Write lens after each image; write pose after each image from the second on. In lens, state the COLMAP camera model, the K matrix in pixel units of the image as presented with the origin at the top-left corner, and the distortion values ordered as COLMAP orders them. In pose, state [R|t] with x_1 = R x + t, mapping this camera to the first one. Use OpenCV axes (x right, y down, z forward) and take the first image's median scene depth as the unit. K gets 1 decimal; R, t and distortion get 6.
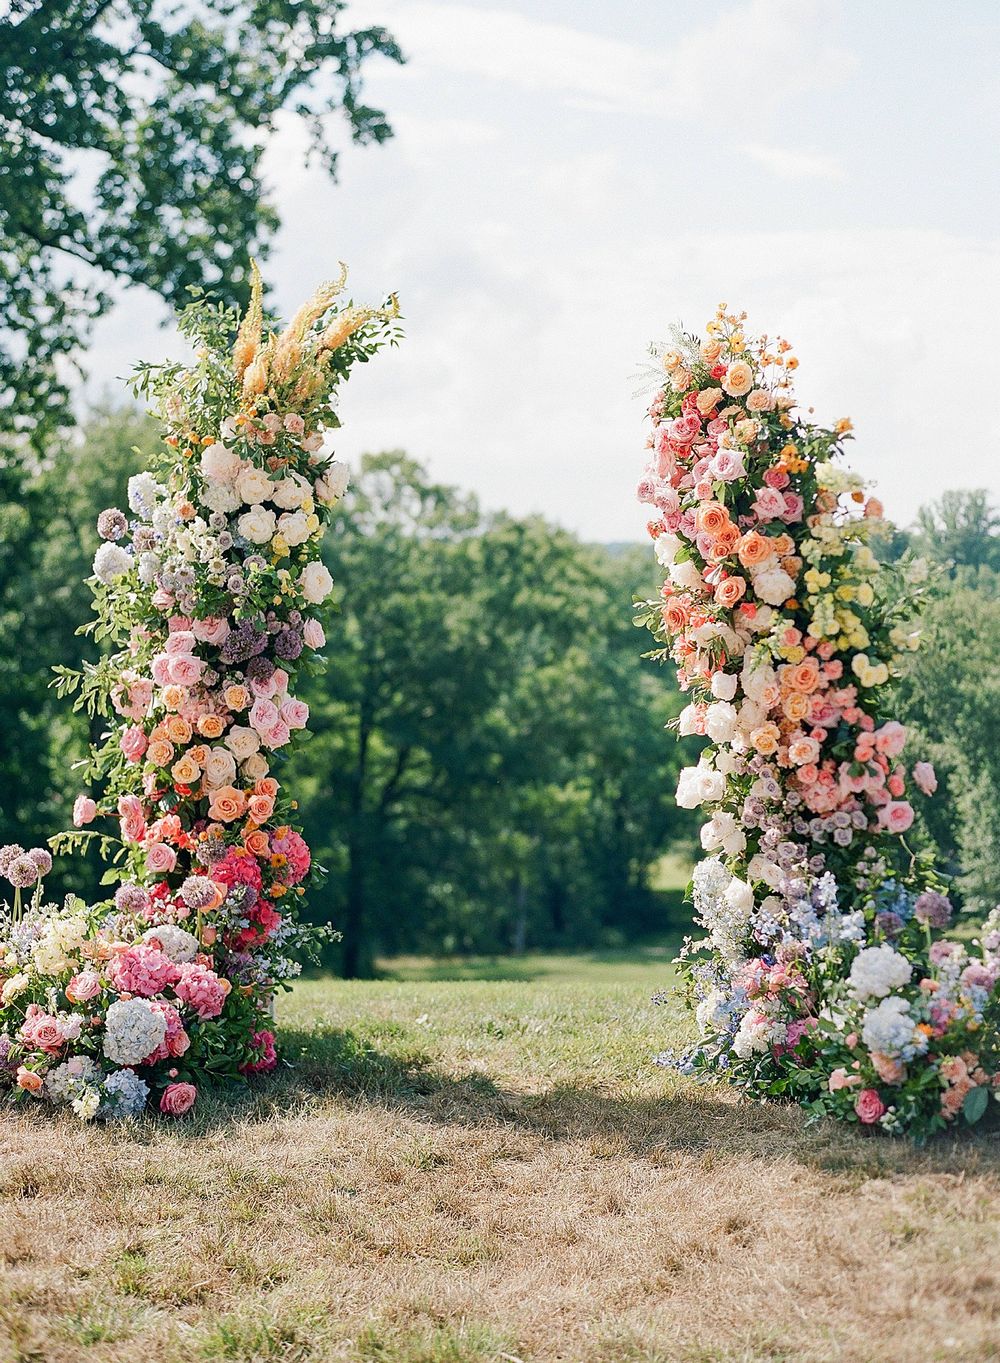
lens RADIAL K [[2319.4, 0, 480.1], [0, 2319.4, 716.1], [0, 0, 1]] dist [-0.091843, 0.000000]
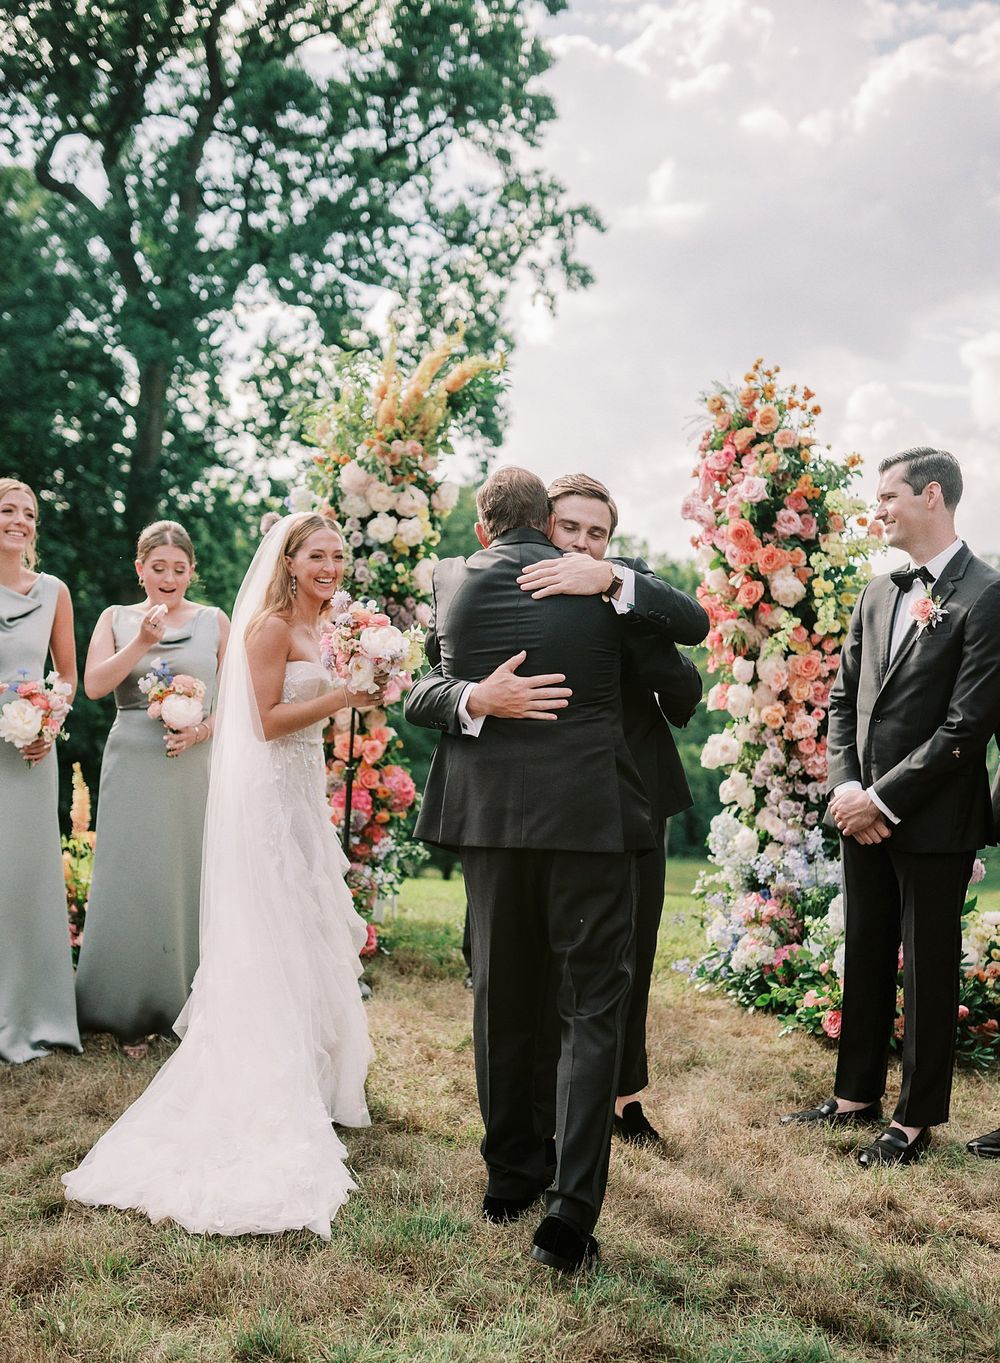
lens RADIAL K [[1552.7, 0, 474.6], [0, 1552.7, 768.9], [0, 0, 1]] dist [-0.061213, 0.000000]
pose [[0.992476, 0.051643, -0.111018, 0.056384], [-0.045988, 0.997540, 0.052912, 0.001997], [0.113478, -0.047409, 0.992409, 0.159703]]
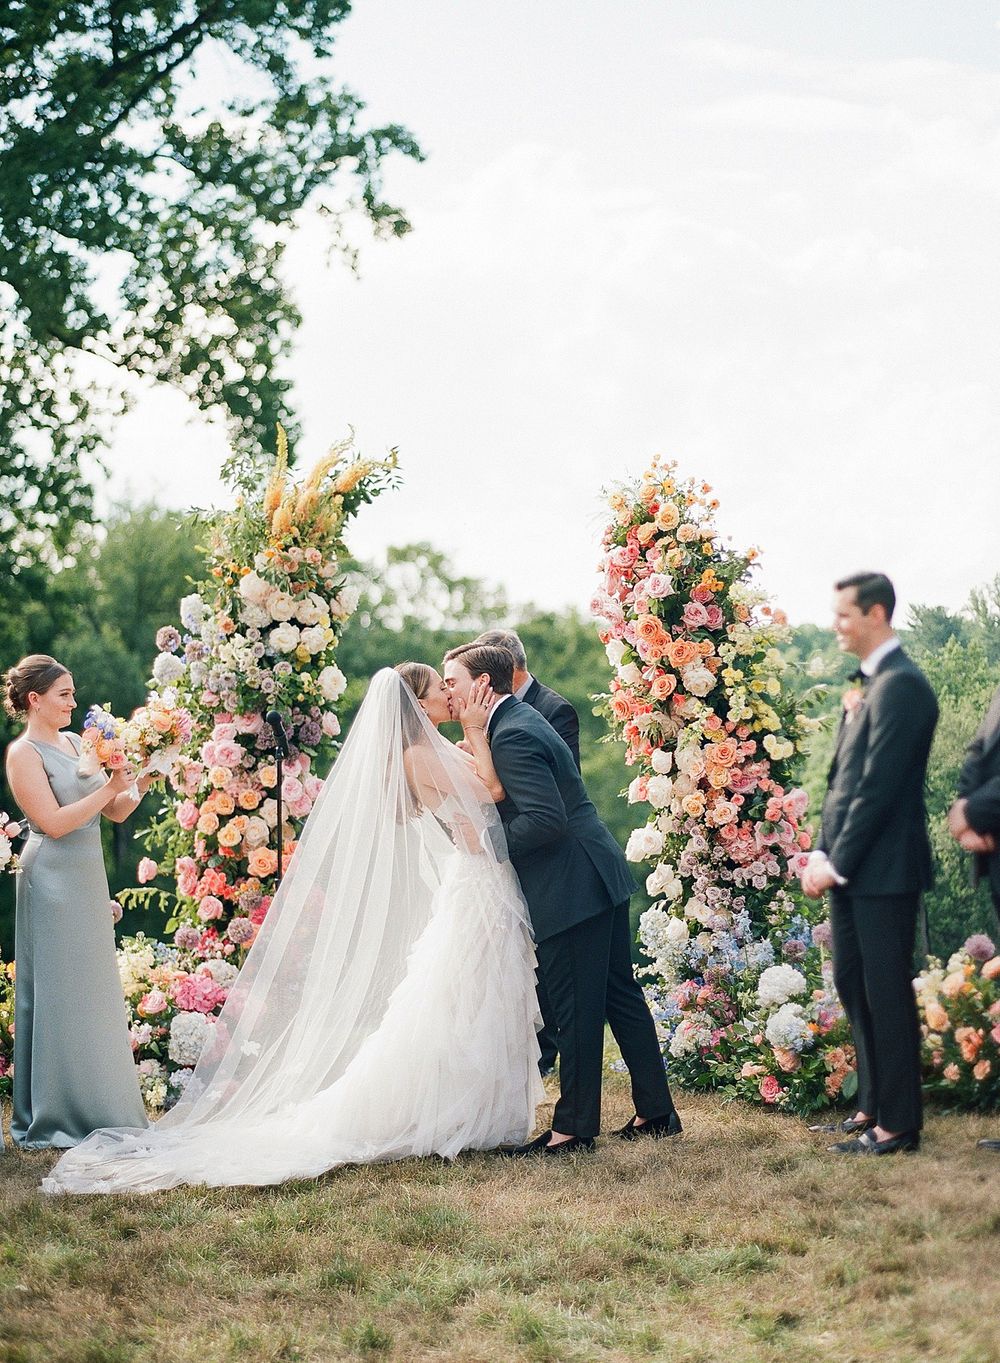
lens RADIAL K [[2457.3, 0, 502.8], [0, 2457.3, 691.3], [0, 0, 1]] dist [-0.135857, 0.000000]
pose [[0.999881, -0.014130, -0.006130, 0.028117], [0.013803, 0.998635, -0.050367, 0.013979], [0.006833, 0.050277, 0.998712, -0.310290]]
